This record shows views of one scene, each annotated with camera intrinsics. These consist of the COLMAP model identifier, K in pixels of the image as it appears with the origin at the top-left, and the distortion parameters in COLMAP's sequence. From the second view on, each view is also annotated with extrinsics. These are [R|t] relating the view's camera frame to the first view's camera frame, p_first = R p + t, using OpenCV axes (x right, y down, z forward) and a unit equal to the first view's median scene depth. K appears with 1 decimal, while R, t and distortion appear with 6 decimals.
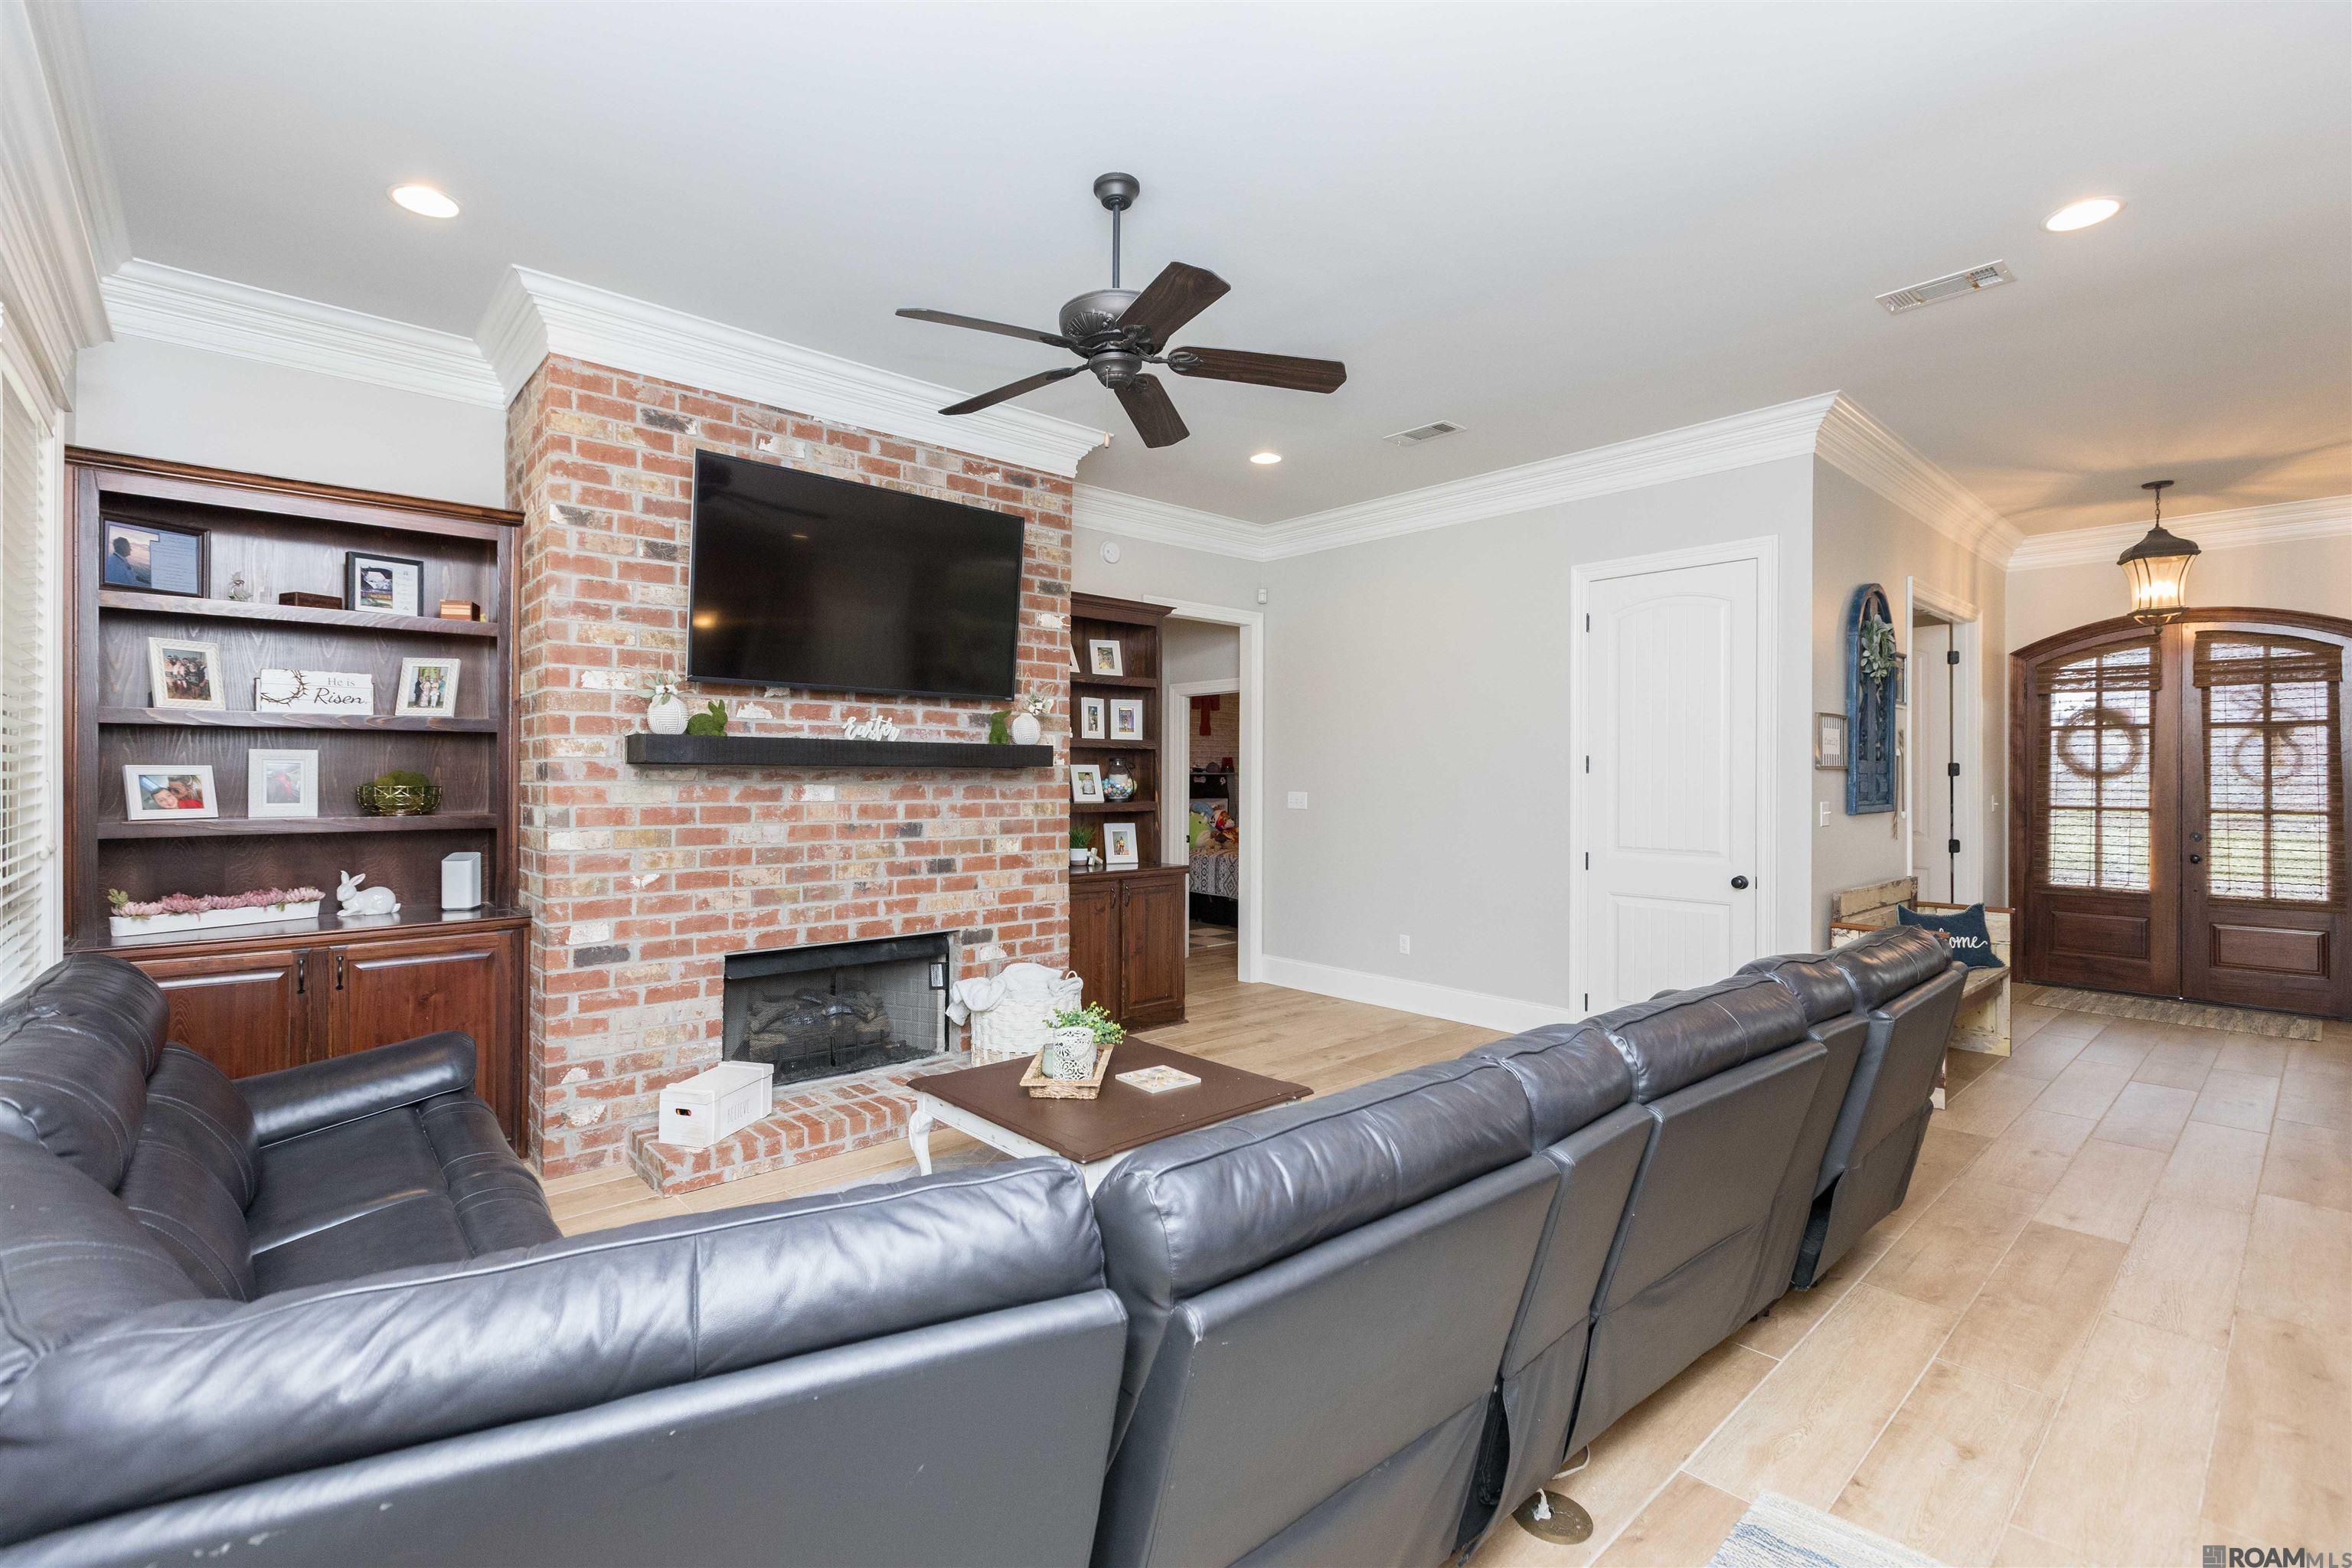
lens RADIAL K [[1054.7, 0, 1176.6], [0, 1054.7, 777.6], [0, 0, 1]] dist [0.006802, -0.003801]
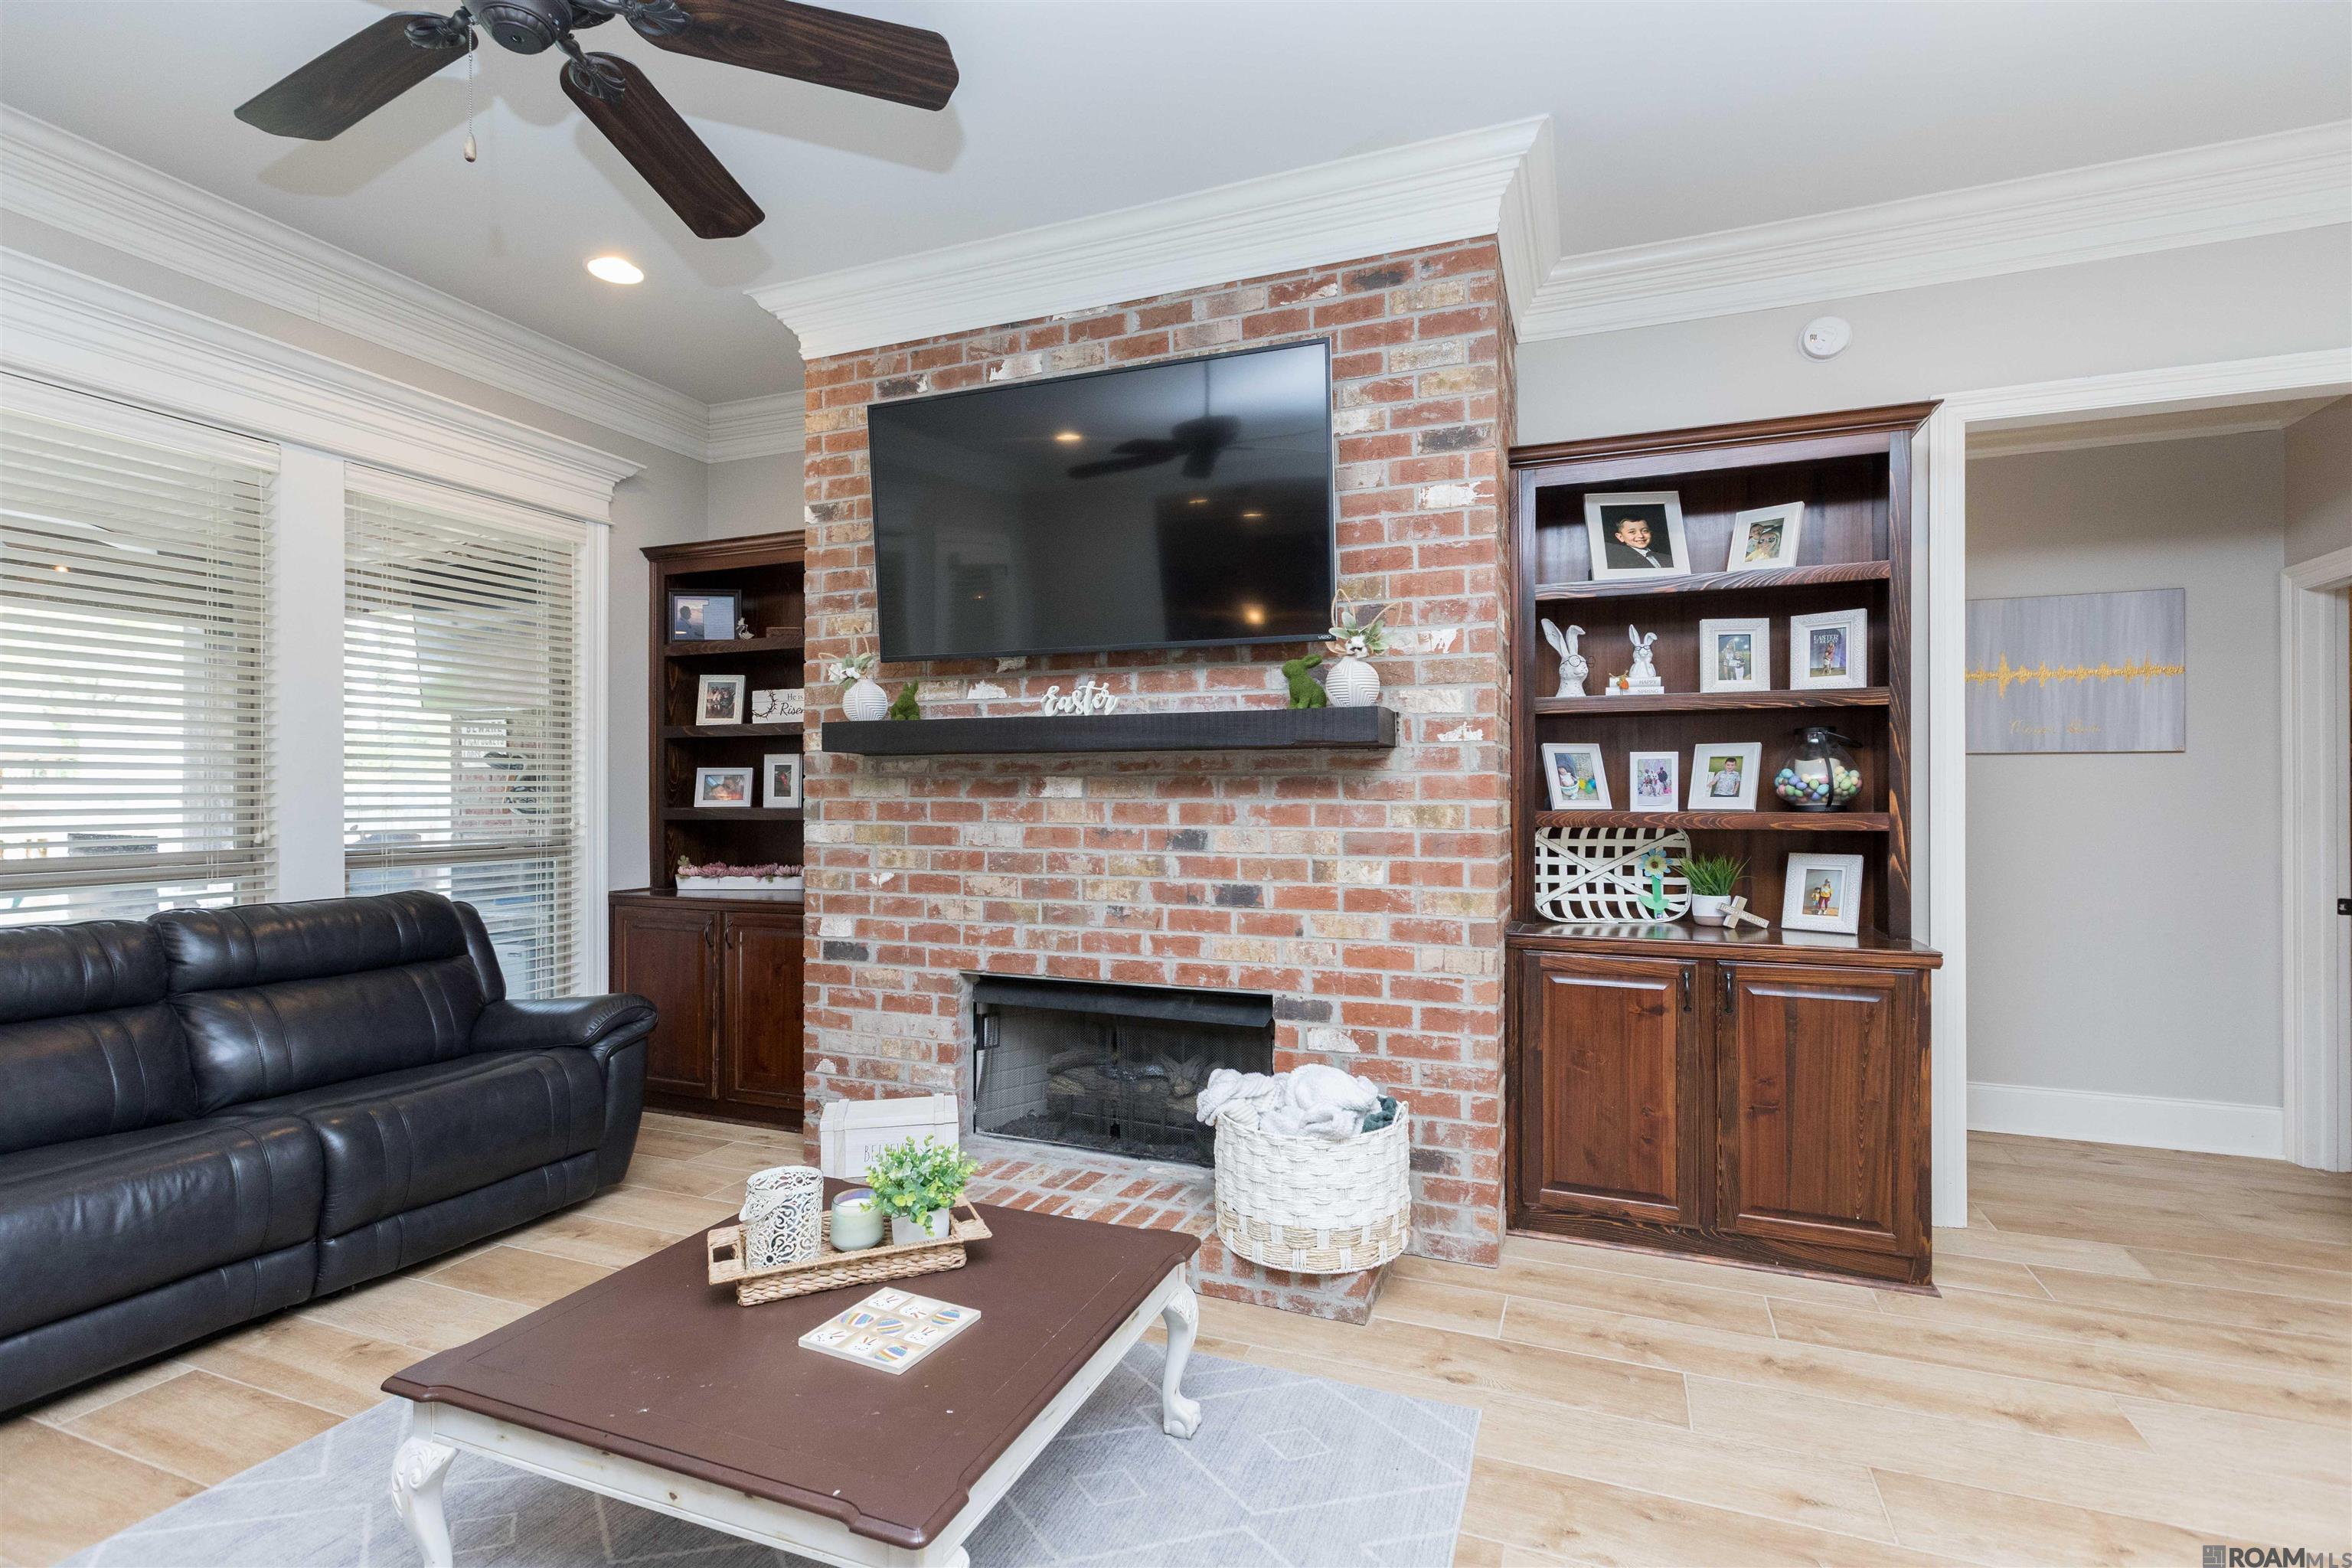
lens RADIAL K [[1054.7, 0, 1180.0], [0, 1054.7, 791.3], [0, 0, 1]] dist [0.006802, -0.003801]
pose [[0.433043, -0.007334, -0.901344, 0.404534], [0.002793, 0.999973, -0.006795, 0.022508], [0.901369, 0.000425, 0.433052, 0.722739]]
